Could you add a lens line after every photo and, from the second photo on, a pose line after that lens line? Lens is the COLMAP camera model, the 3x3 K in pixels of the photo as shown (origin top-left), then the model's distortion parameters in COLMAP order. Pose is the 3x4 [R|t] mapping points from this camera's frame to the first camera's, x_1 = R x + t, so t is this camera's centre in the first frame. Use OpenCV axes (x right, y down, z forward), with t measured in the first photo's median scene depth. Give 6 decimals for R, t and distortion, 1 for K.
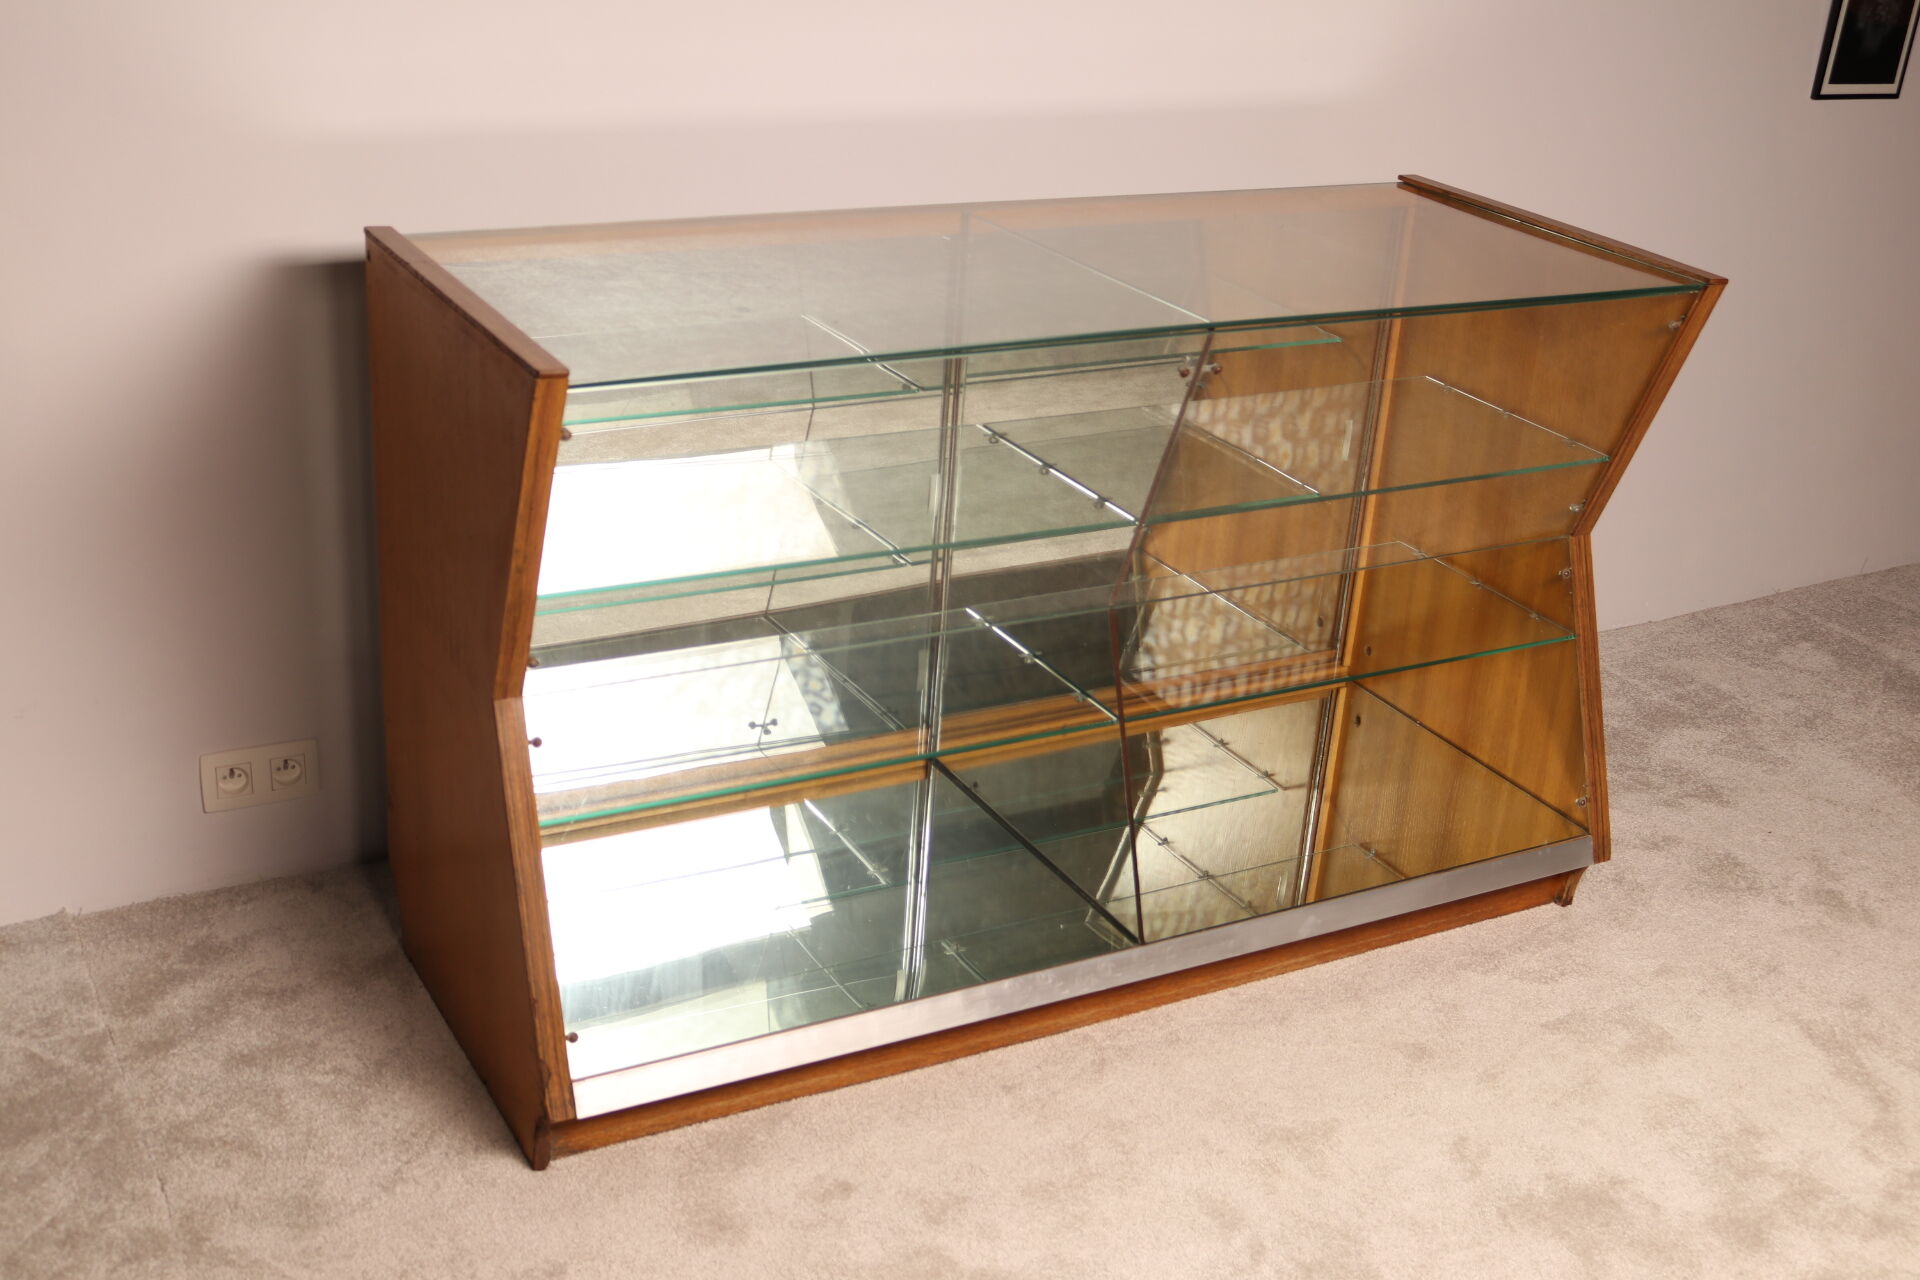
lens RADIAL K [[2190.1, 0, 960.0], [0, 2190.1, 640.0], [0, 0, 1]] dist [-0.106081, 0.088863]
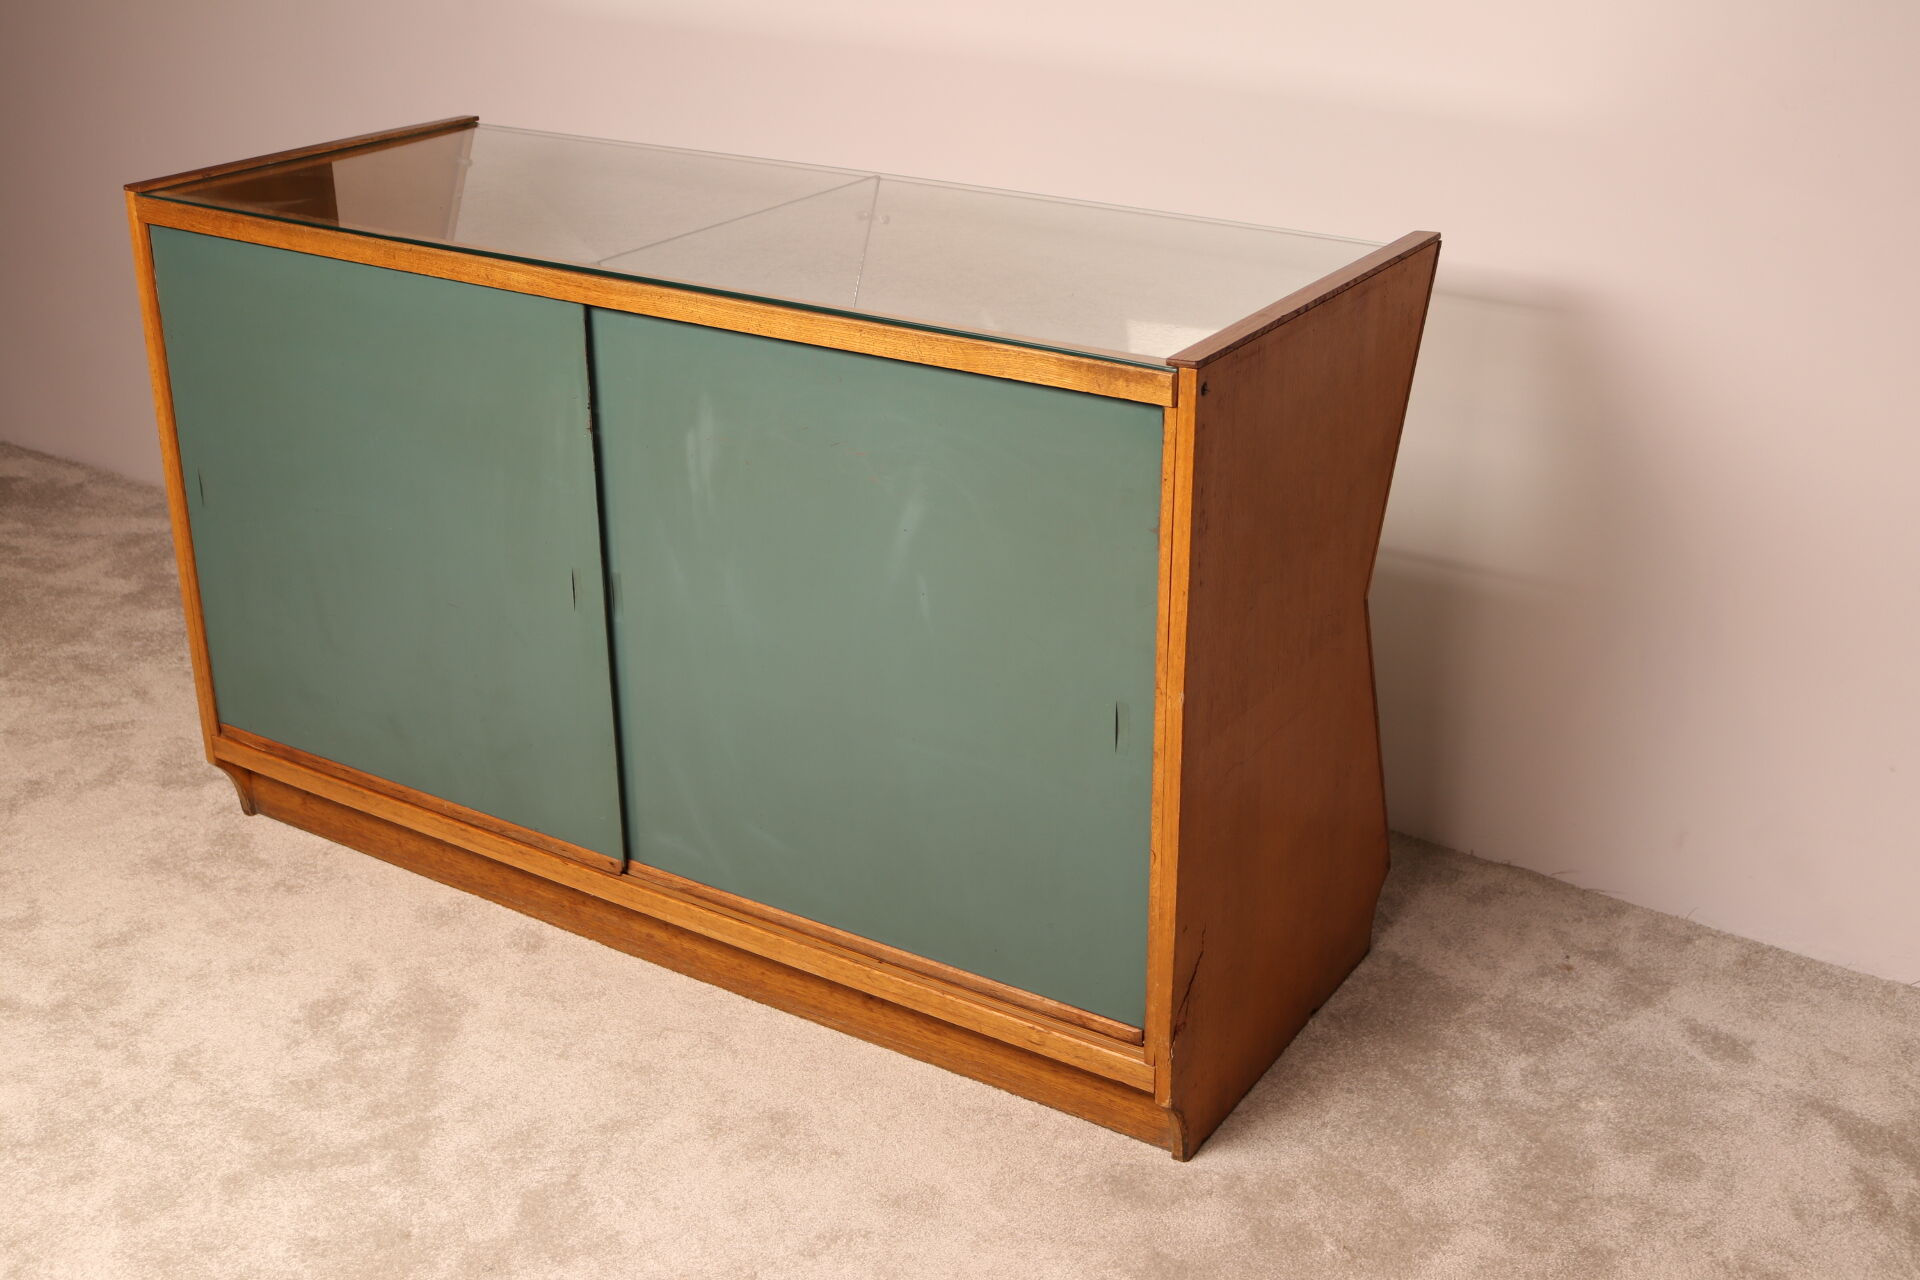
lens RADIAL K [[2190.1, 0, 960.0], [0, 2190.1, 640.0], [0, 0, 1]] dist [-0.106081, 0.088863]
pose [[0.446998, 0.289449, -0.846411, 0.898644], [-0.322215, 0.934786, 0.149506, -0.139159], [0.834488, 0.205898, 0.511113, 0.504656]]
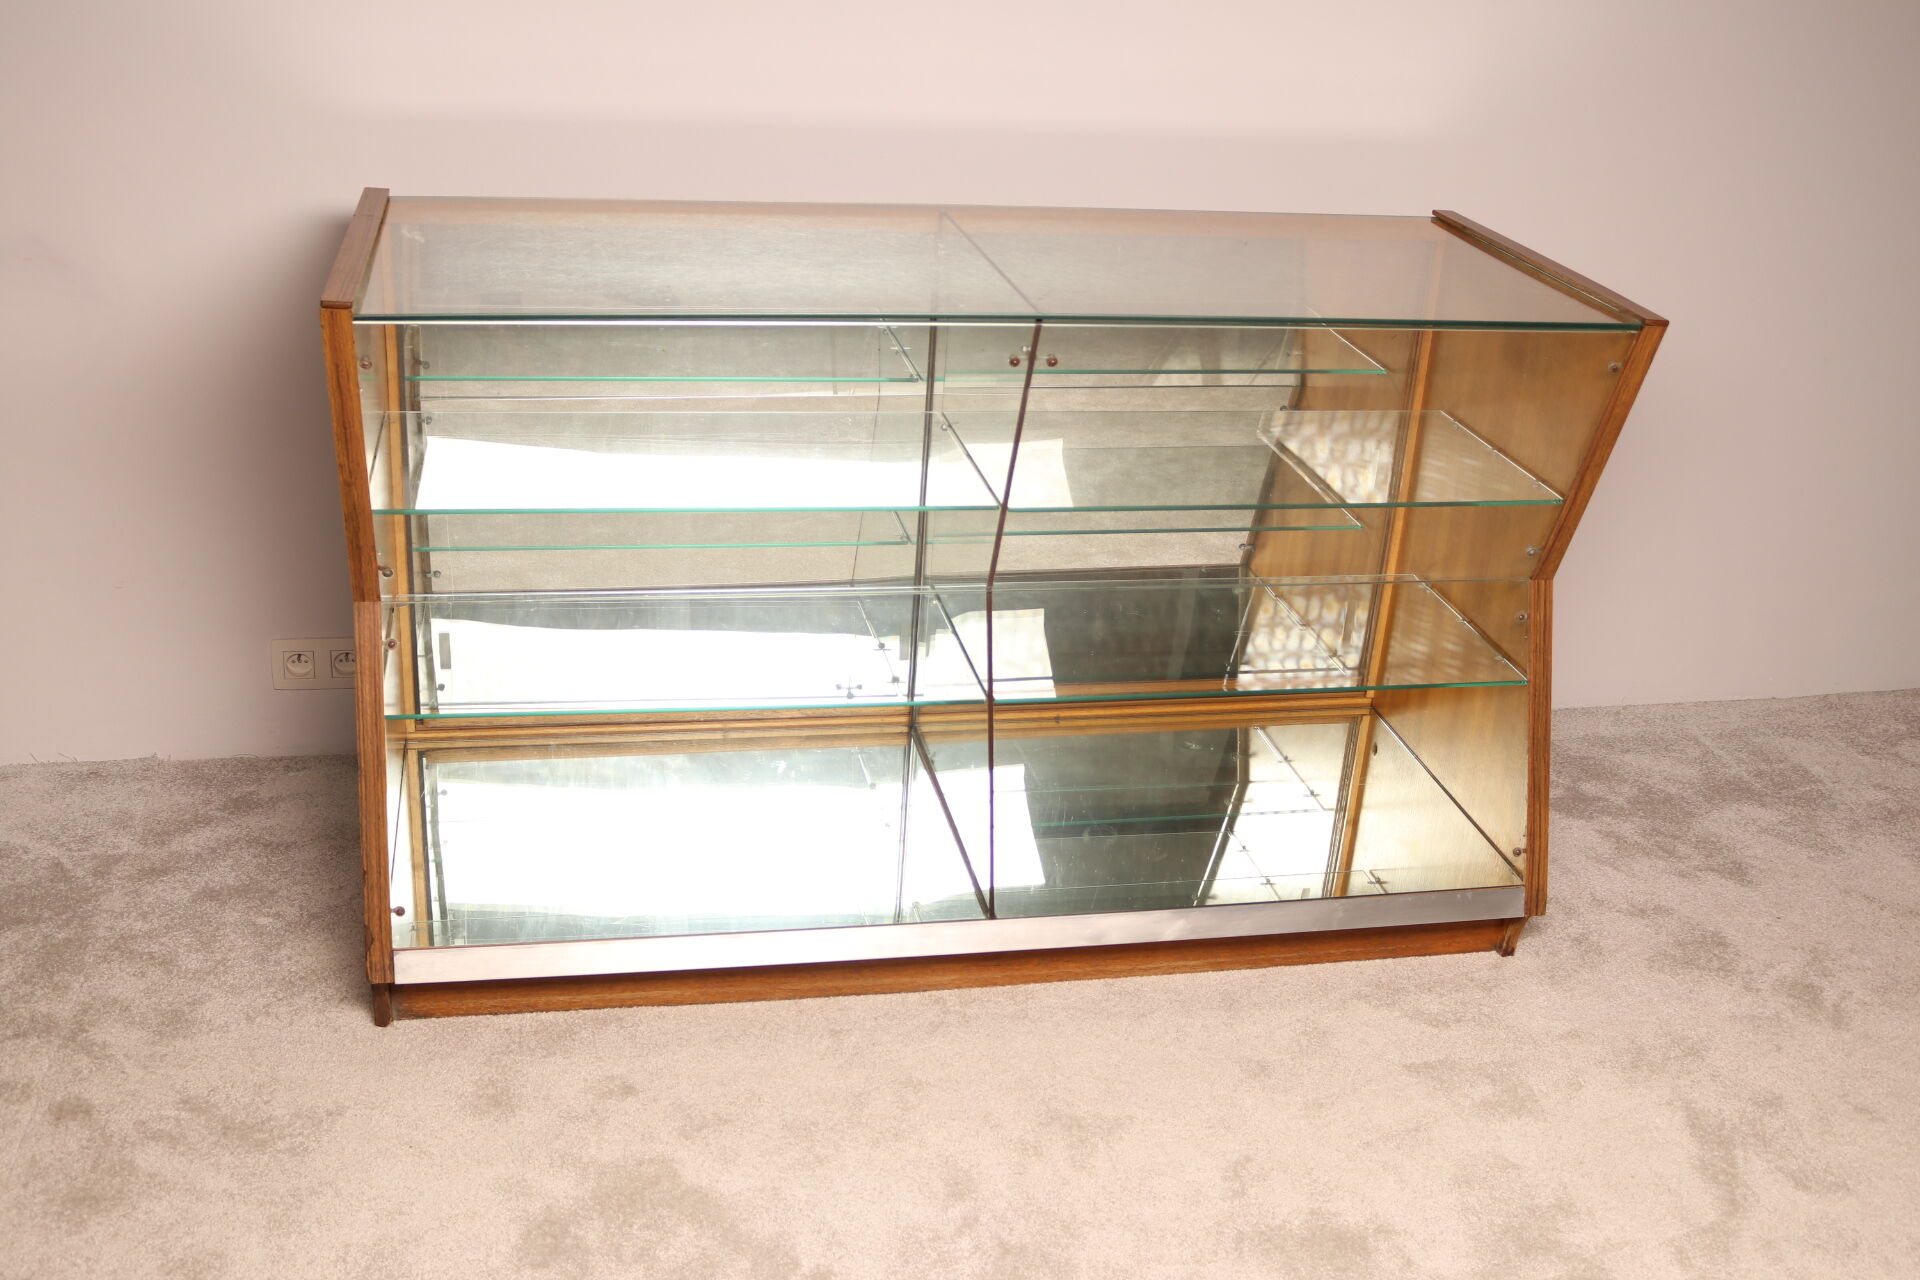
lens RADIAL K [[1943.1, 0, 960.0], [0, 1943.1, 640.0], [0, 0, 1]] dist [-0.138523, 0.133454]
pose [[0.956068, 0.113543, -0.270262, 0.304106], [-0.115958, 0.993229, 0.007067, 0.003275], [0.269235, 0.024583, 0.962761, 0.108958]]
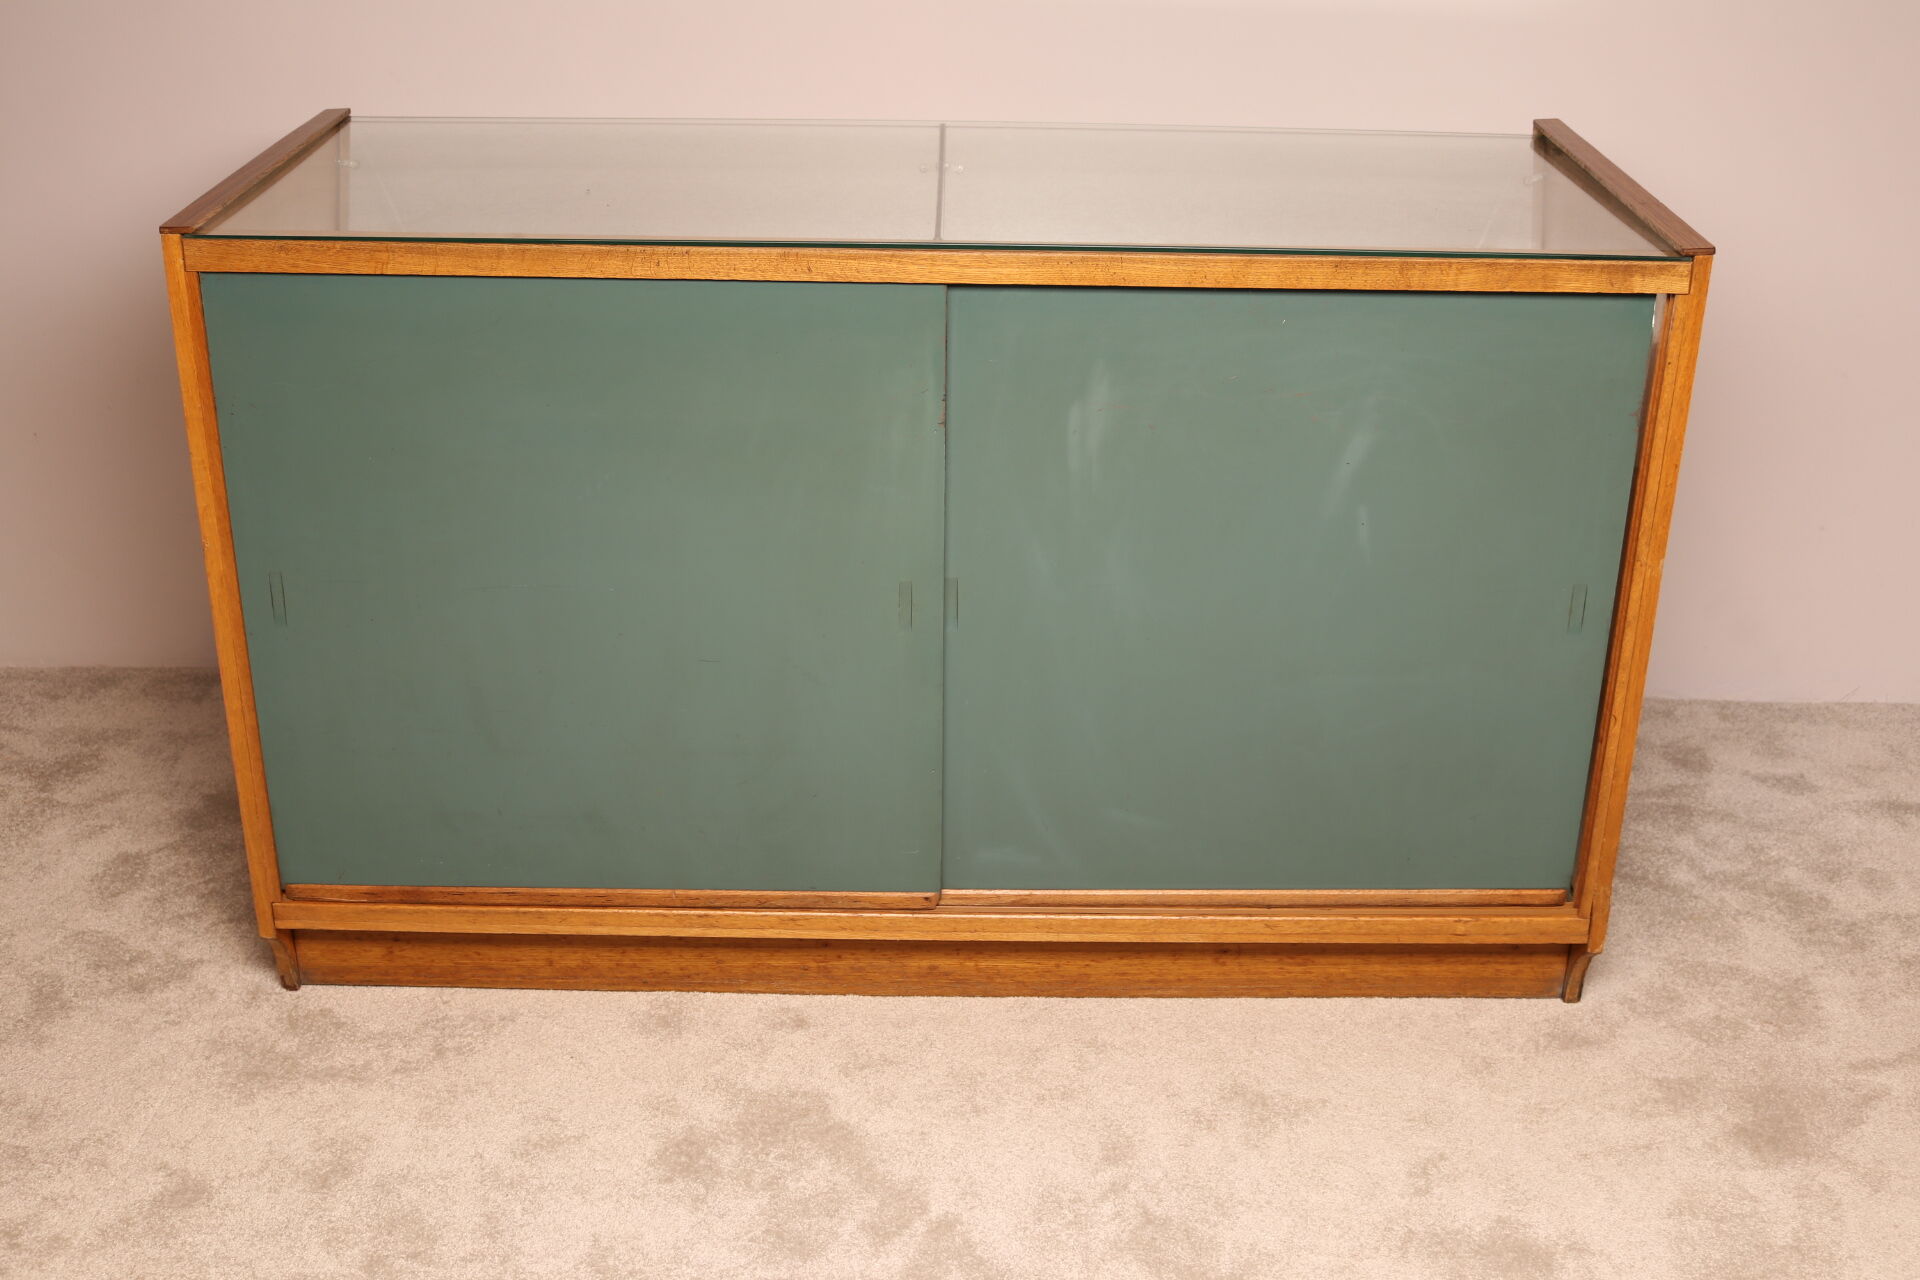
lens RADIAL K [[2190.1, 0, 960.0], [0, 2190.1, 640.0], [0, 0, 1]] dist [-0.106081, 0.088863]
pose [[0.859101, 0.162568, -0.485301, 0.443772], [-0.158709, 0.986090, 0.049372, 0.005322], [0.486577, 0.034607, 0.872952, 0.104892]]
